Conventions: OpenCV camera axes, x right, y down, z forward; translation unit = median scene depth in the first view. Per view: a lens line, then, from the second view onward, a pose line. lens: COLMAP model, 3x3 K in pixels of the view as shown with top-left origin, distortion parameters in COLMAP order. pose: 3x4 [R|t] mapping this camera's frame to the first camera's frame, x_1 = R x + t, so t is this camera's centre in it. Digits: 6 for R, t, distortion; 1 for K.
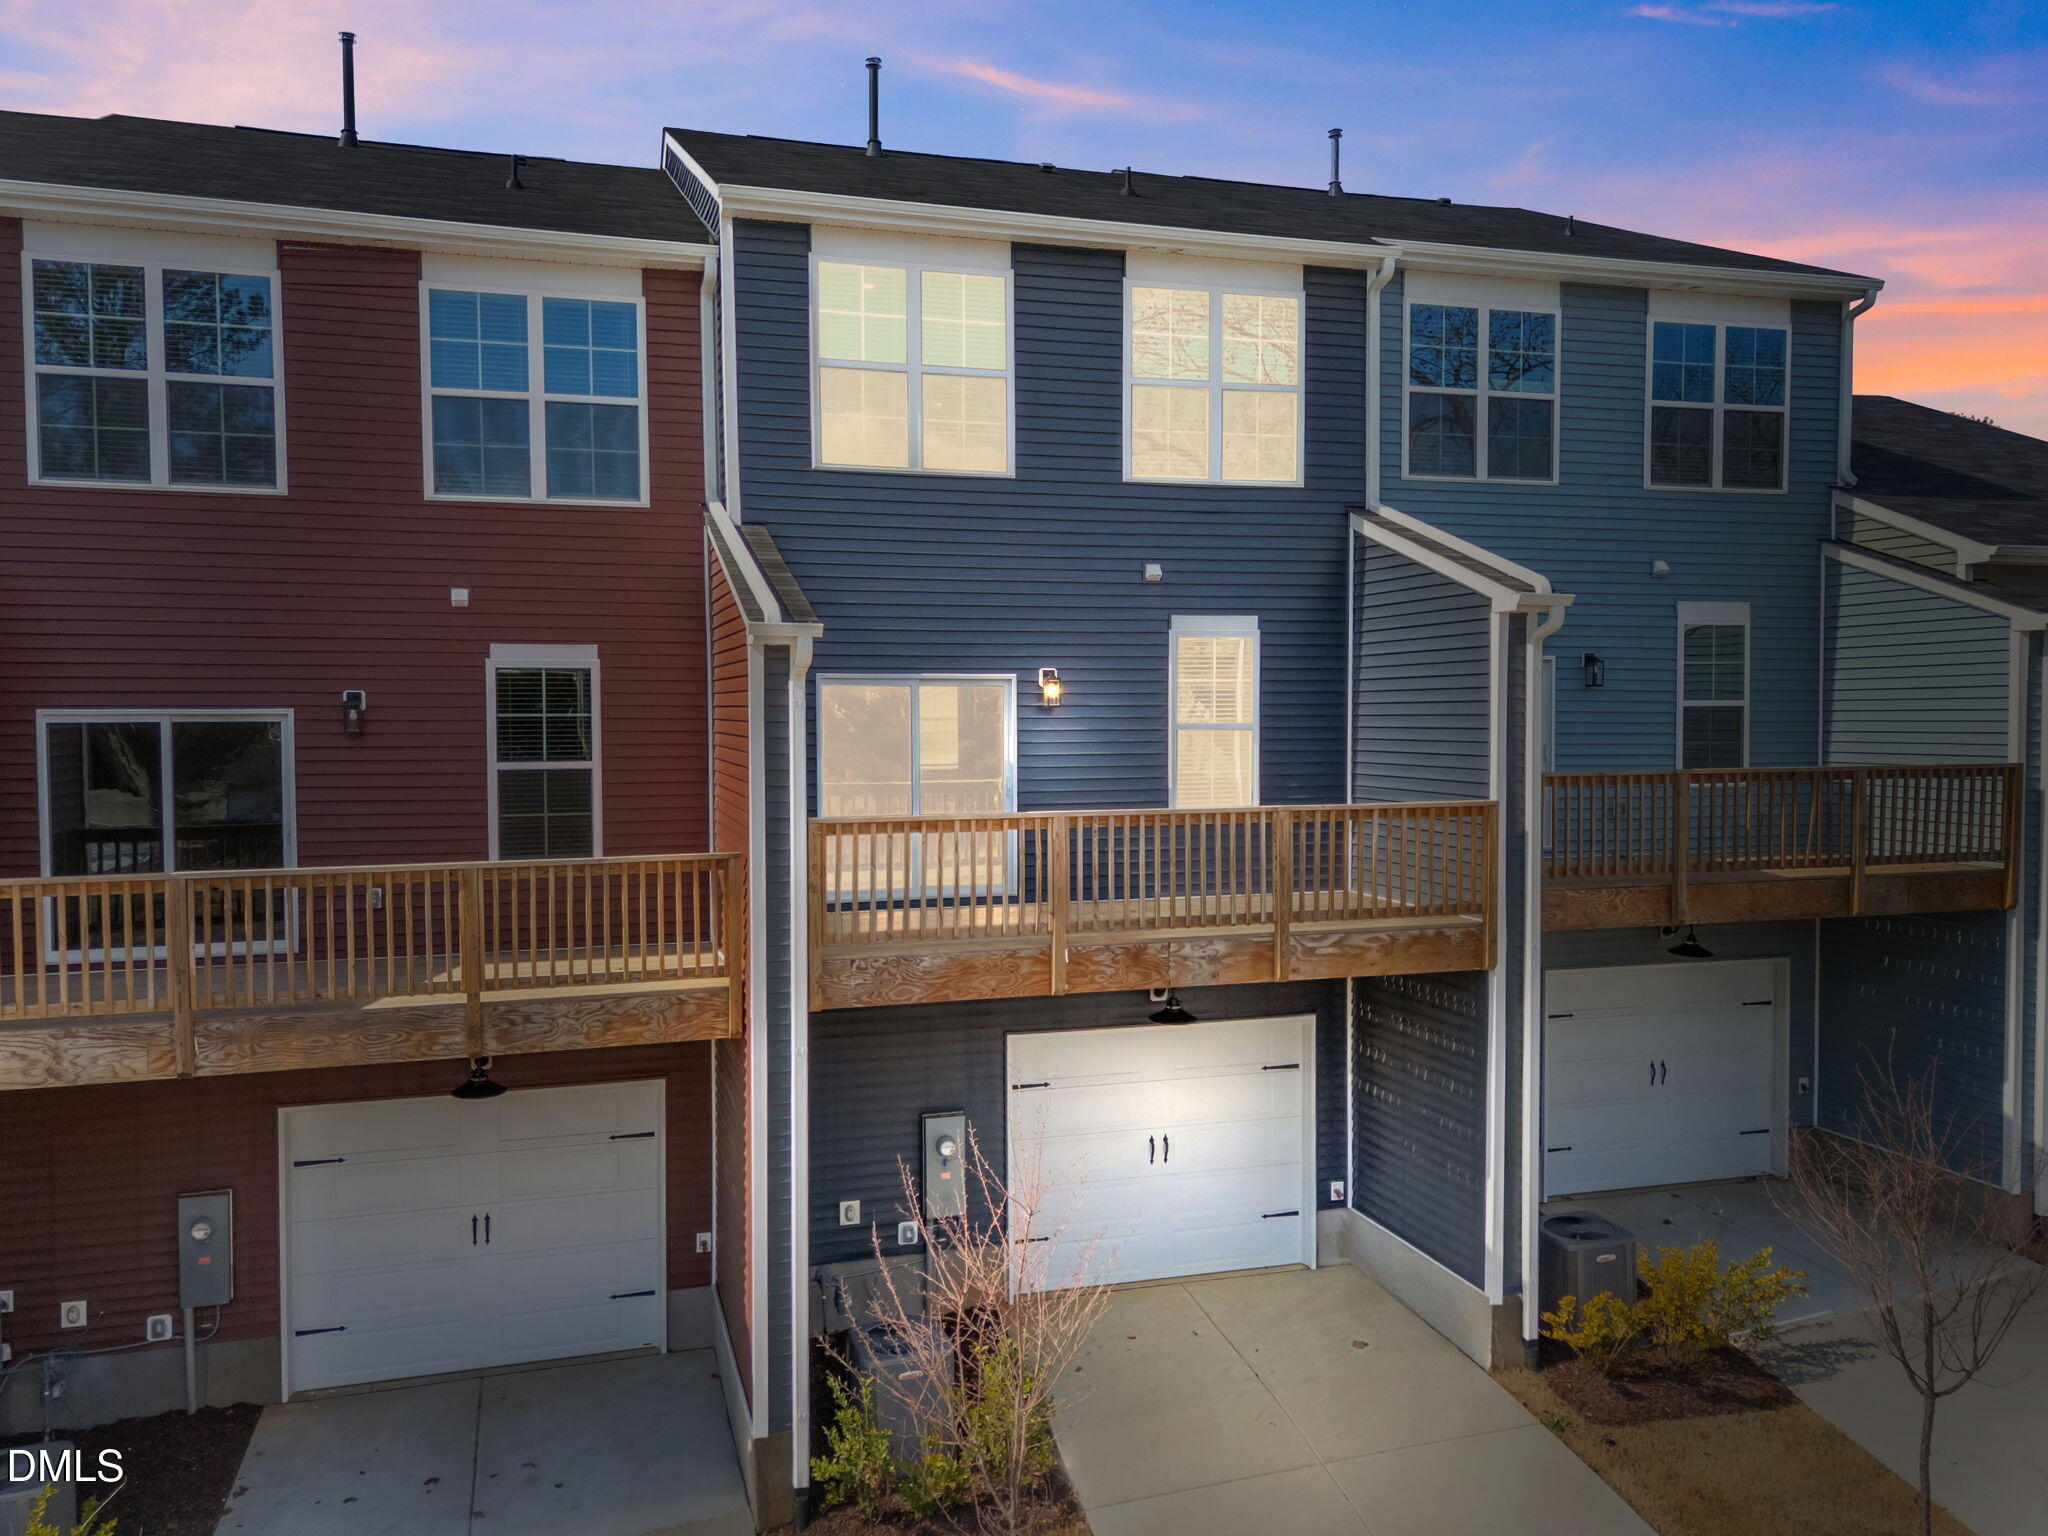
lens RADIAL K [[1702.7, 0, 1024.0], [0, 1702.7, 768.0], [0, 0, 1]] dist [0.086580, -0.085942]
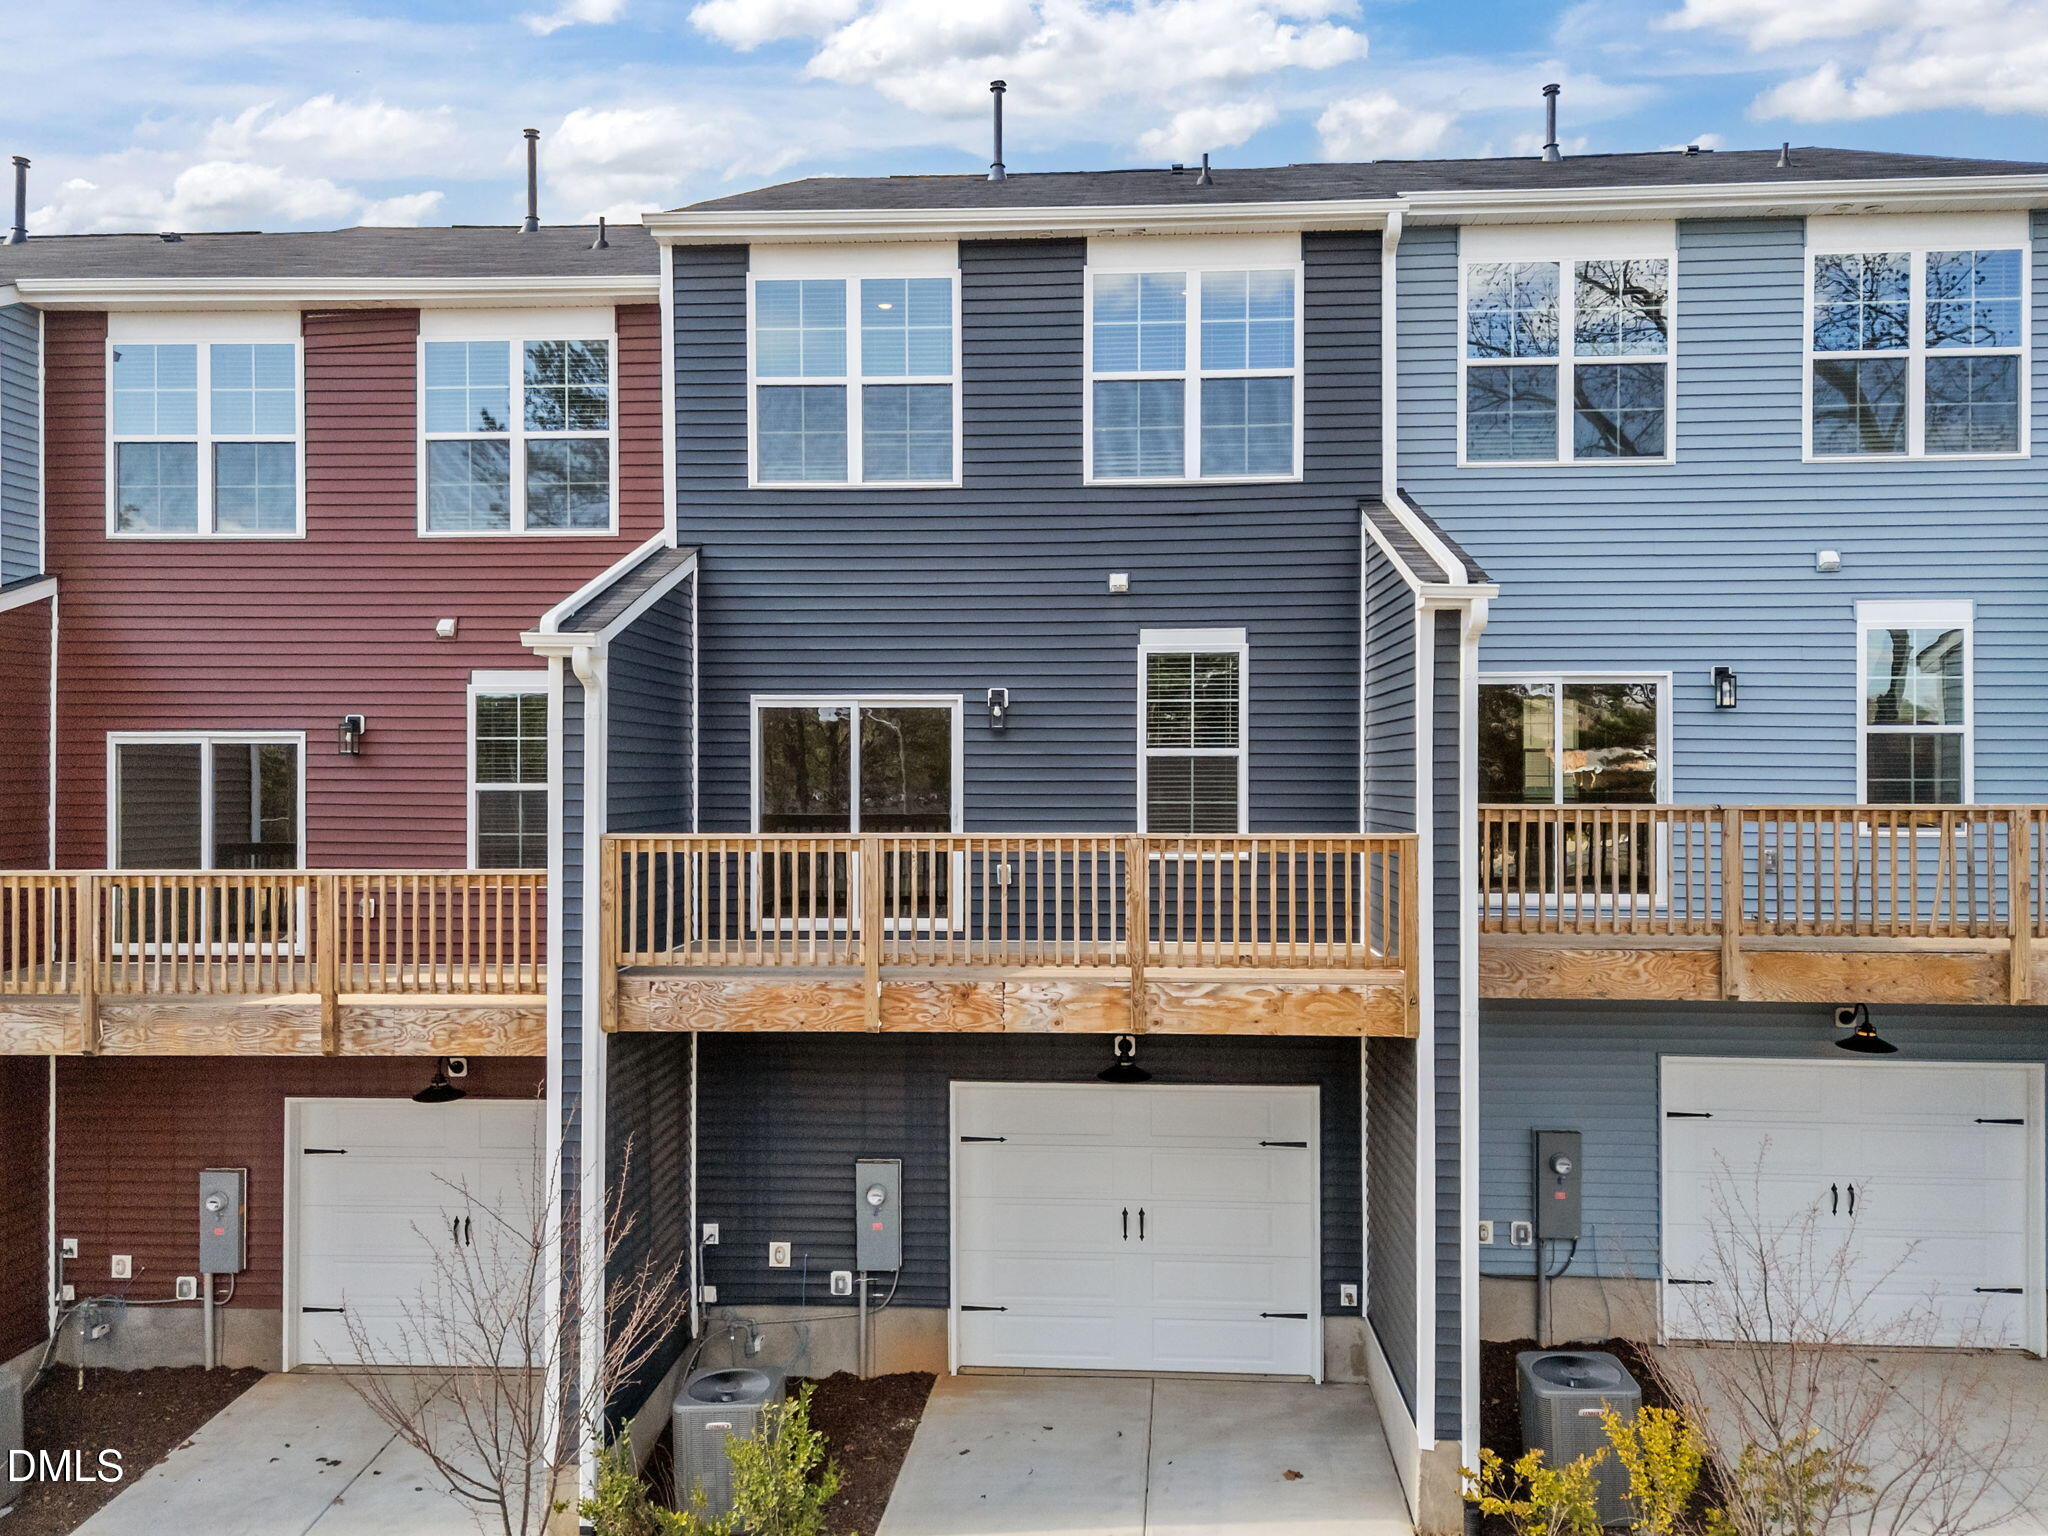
lens RADIAL K [[1702.7, 0, 1024.0], [0, 1702.7, 768.0], [0, 0, 1]] dist [0.086580, -0.085942]
pose [[0.927575, 0.002406, -0.373630, 0.413730], [-0.017762, 0.999133, -0.037663, 0.022043], [0.373215, 0.041571, 0.926813, 0.156982]]
